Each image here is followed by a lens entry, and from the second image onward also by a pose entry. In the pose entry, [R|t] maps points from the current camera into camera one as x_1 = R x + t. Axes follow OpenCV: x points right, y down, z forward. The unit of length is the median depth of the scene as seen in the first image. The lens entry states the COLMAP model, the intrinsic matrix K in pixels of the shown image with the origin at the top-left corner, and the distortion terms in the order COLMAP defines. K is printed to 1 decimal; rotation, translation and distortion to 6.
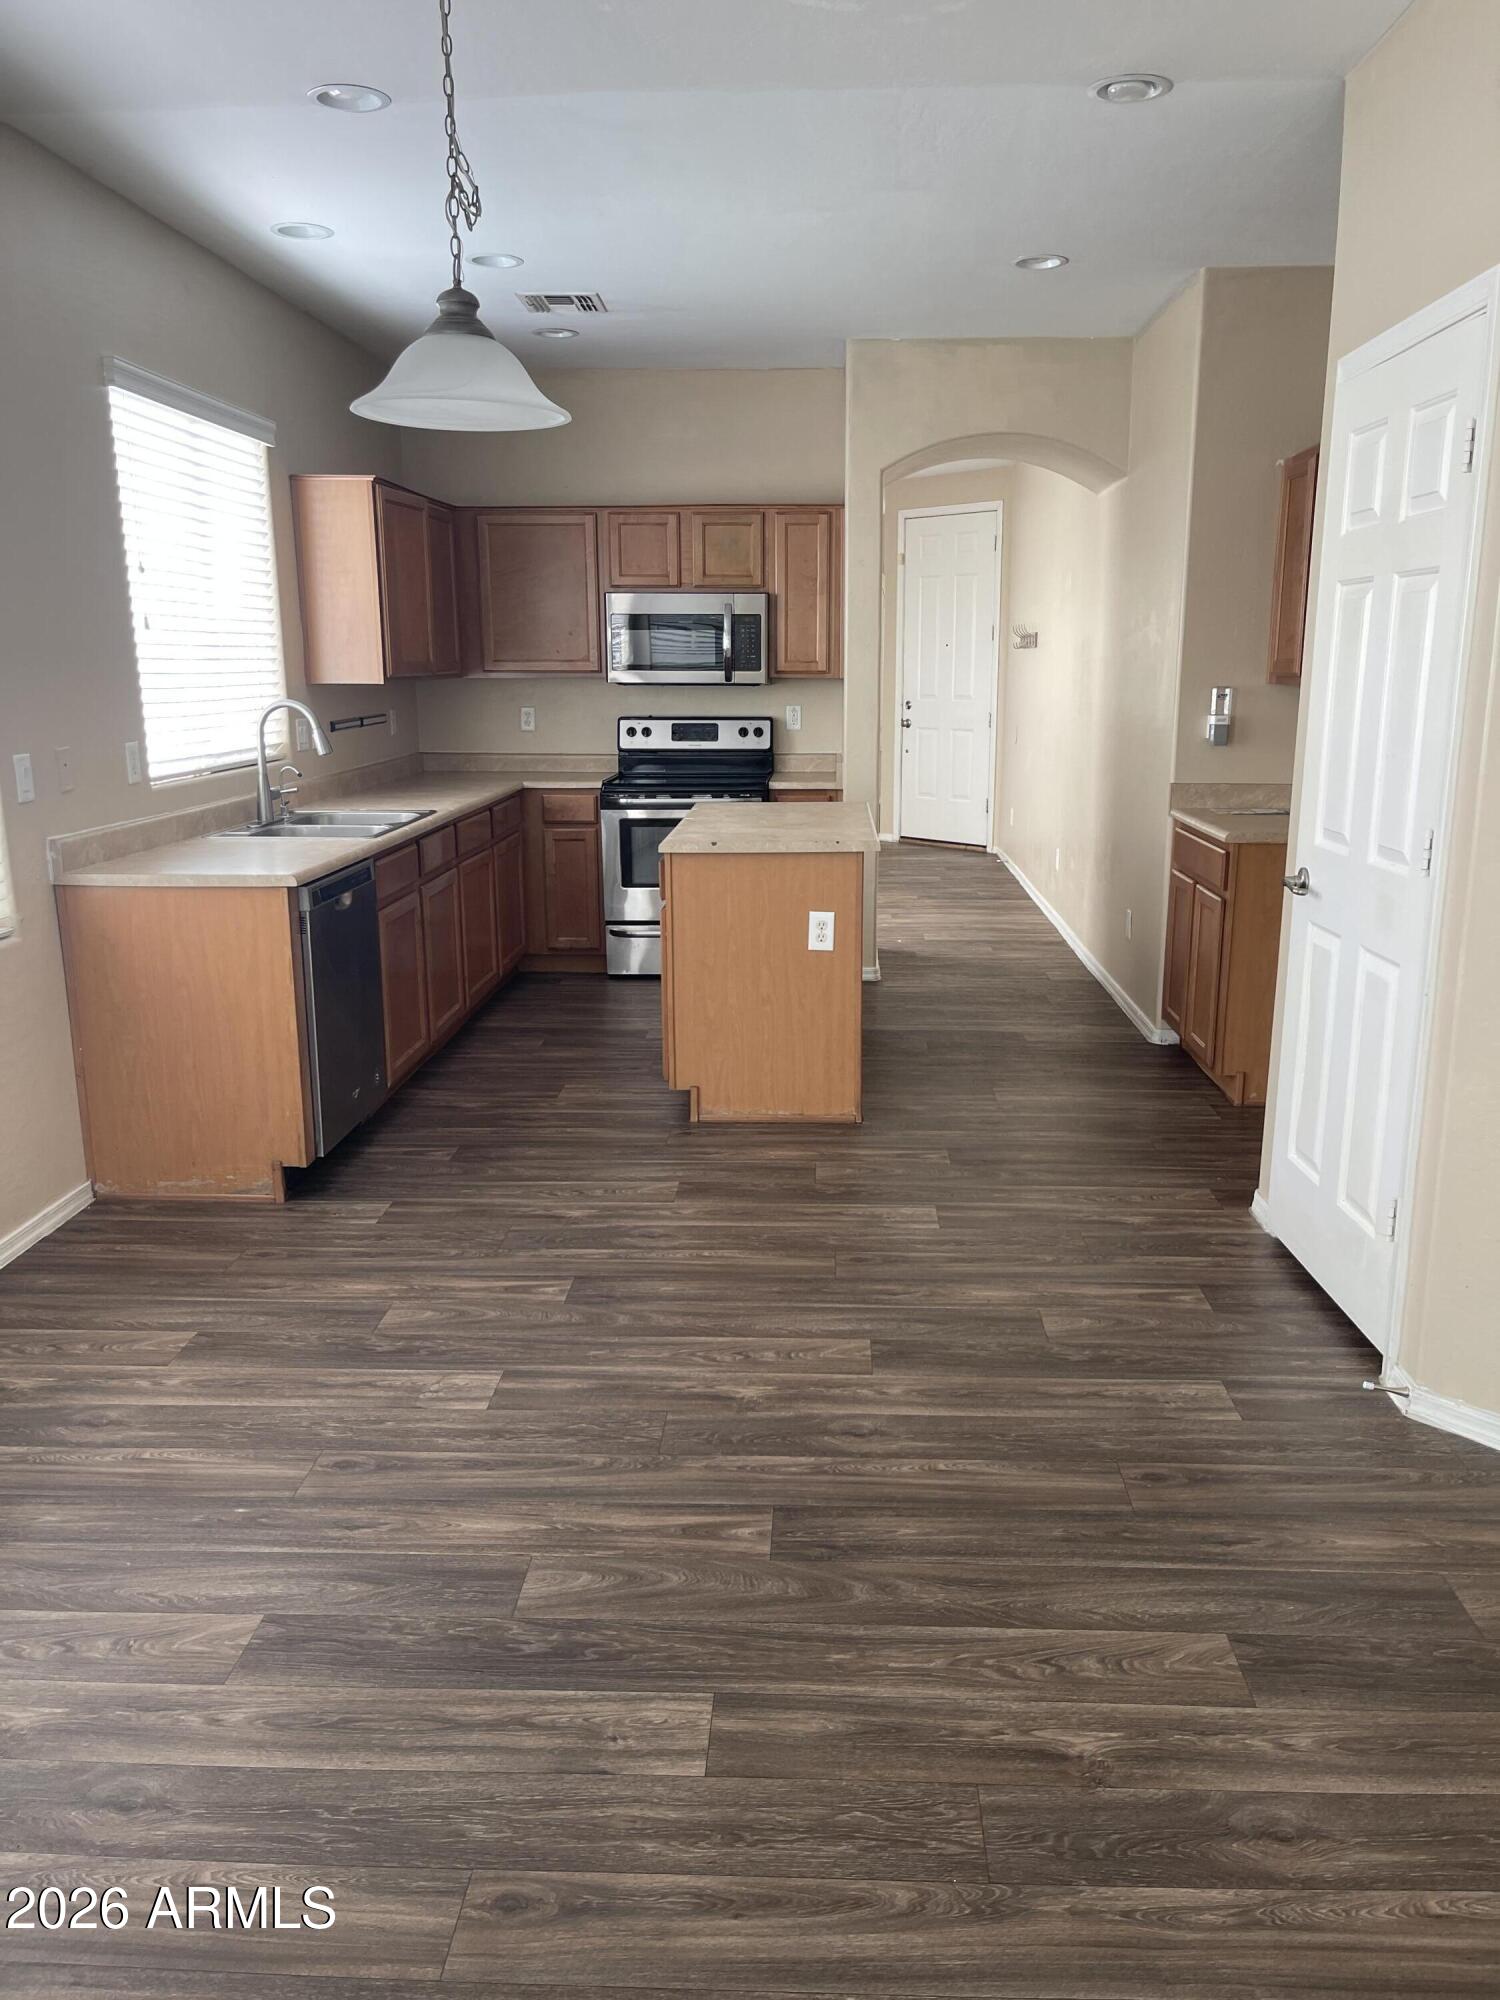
lens RADIAL K [[1507.6, 0, 750.0], [0, 1507.6, 1000.0], [0, 0, 1]] dist [0.006953, -0.065362]
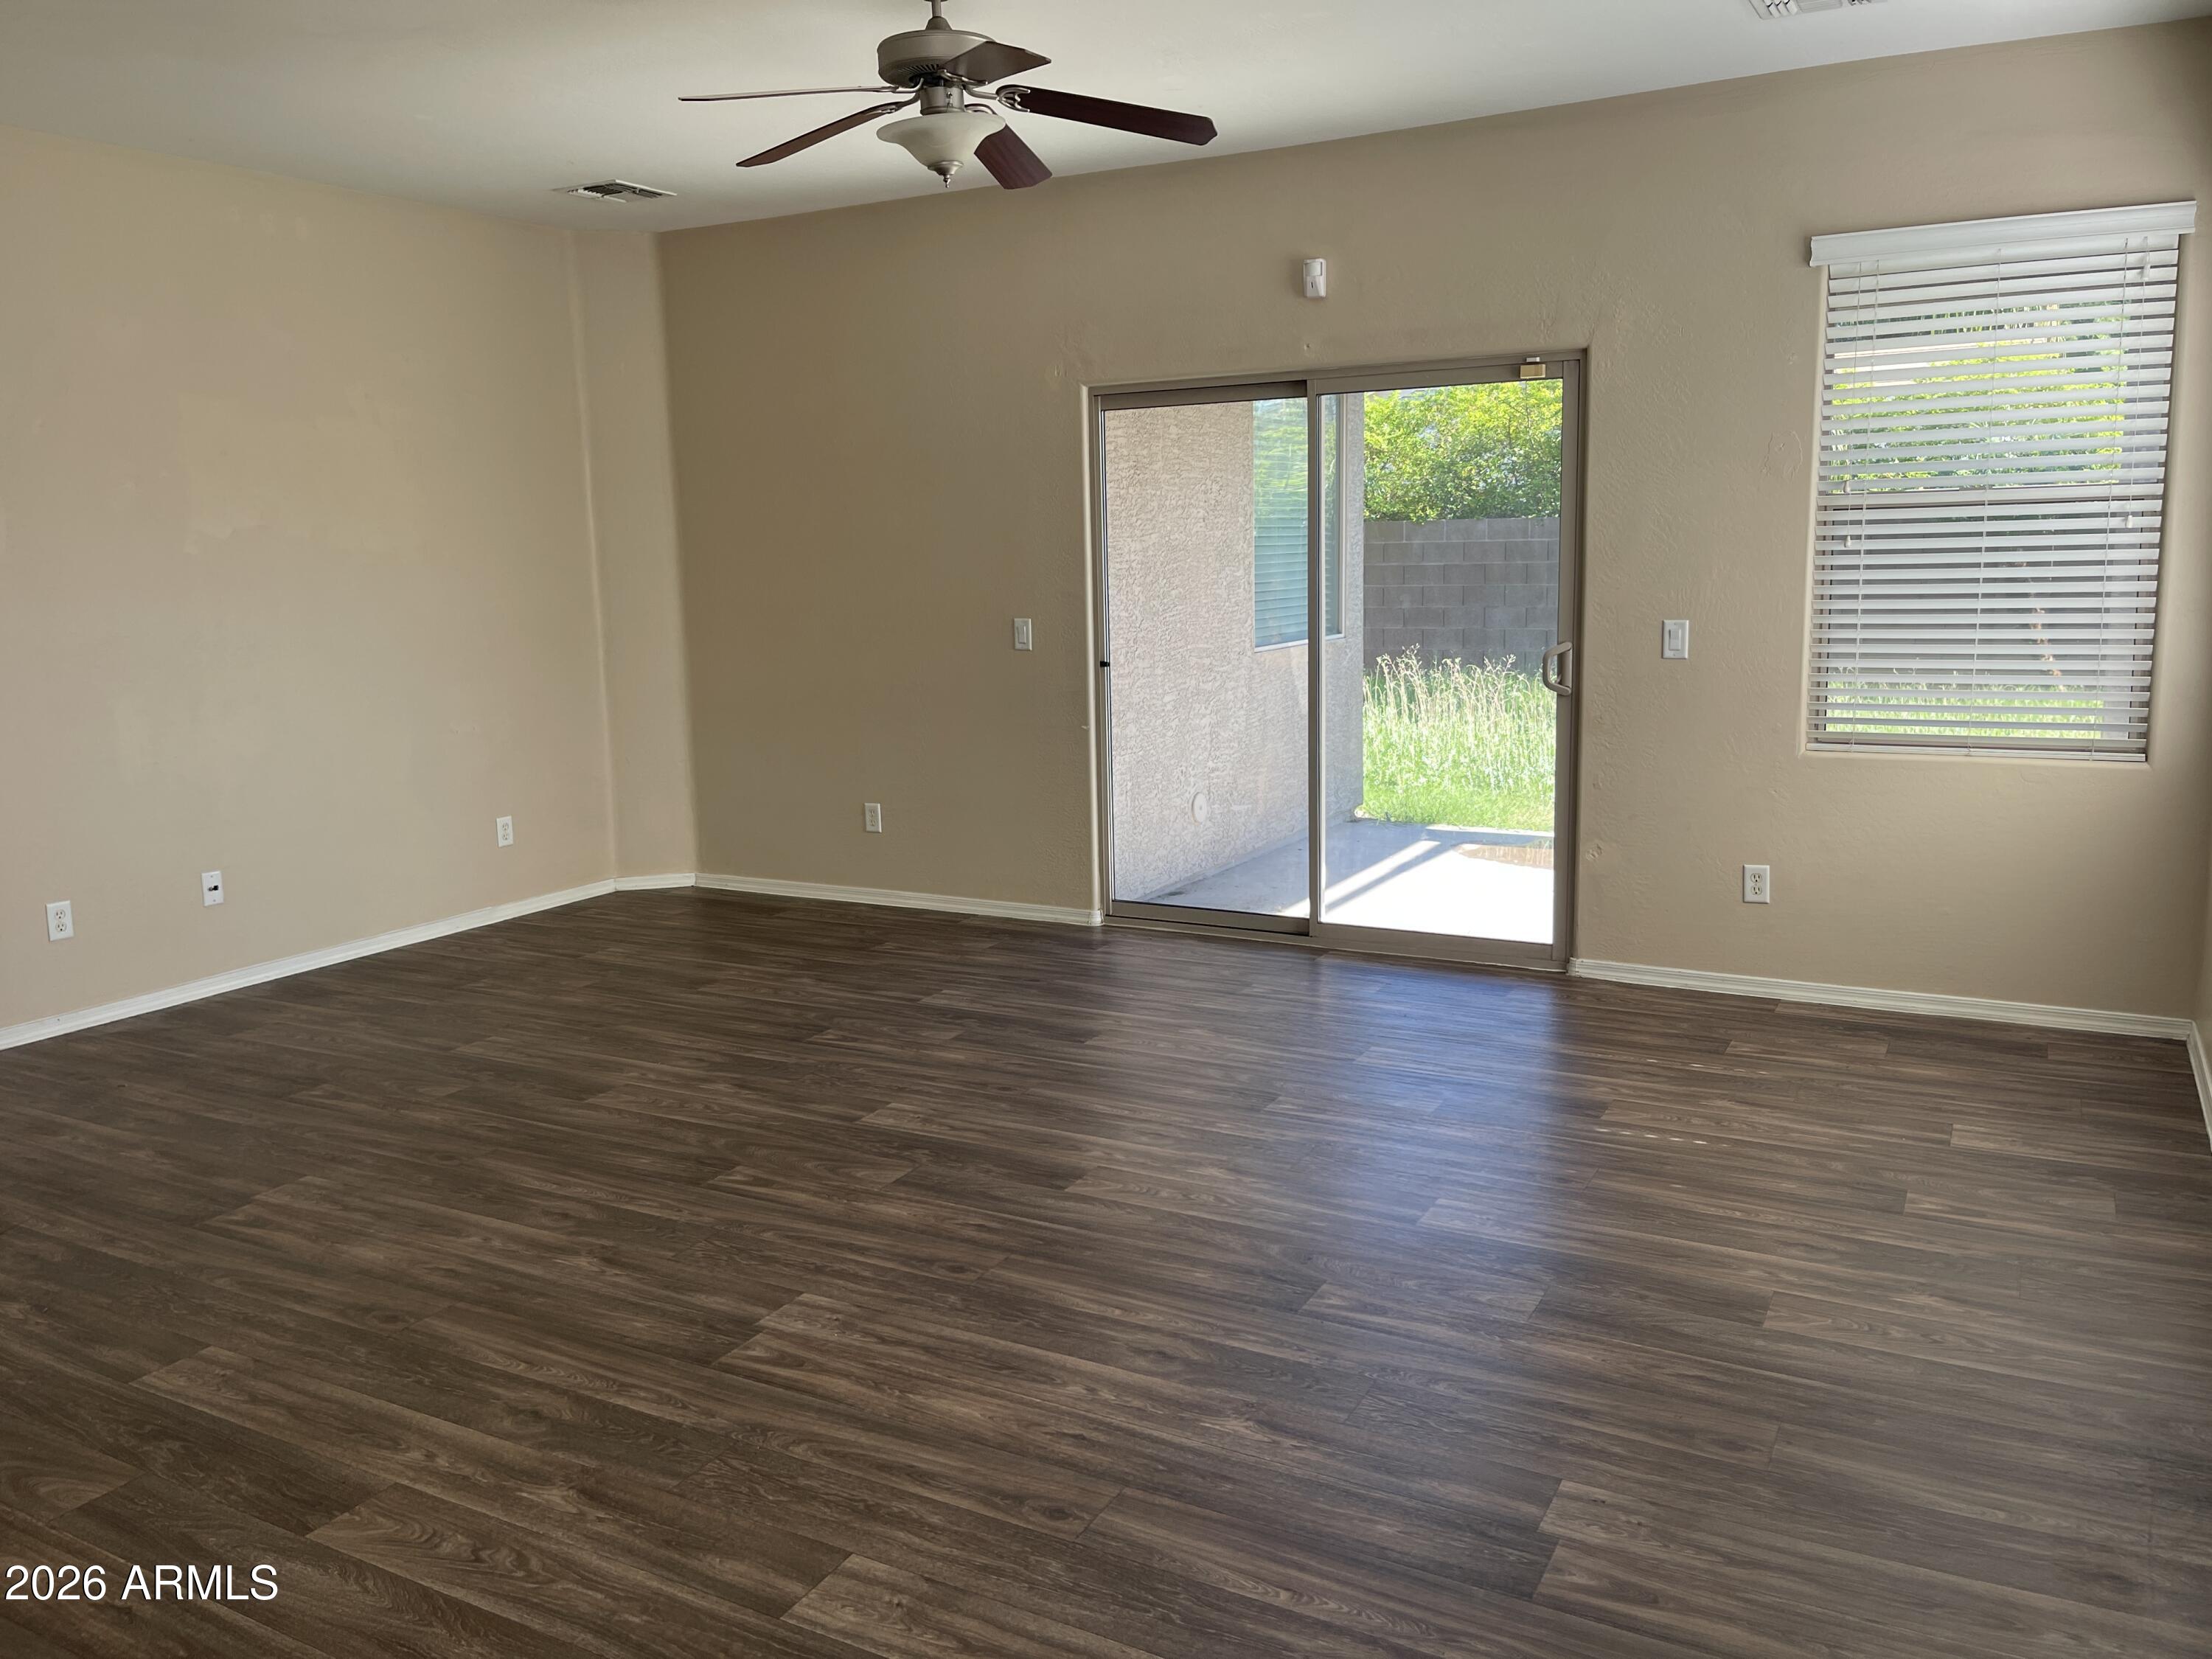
lens RADIAL K [[1667.4, 0, 1106.0], [0, 1667.4, 829.5], [0, 0, 1]] dist [0.006953, -0.065362]
pose [[-0.898926, -0.074459, 0.431727, -0.985649], [0.097159, 0.927029, 0.362184, -0.487457], [-0.427192, 0.367523, -0.826096, 2.077995]]
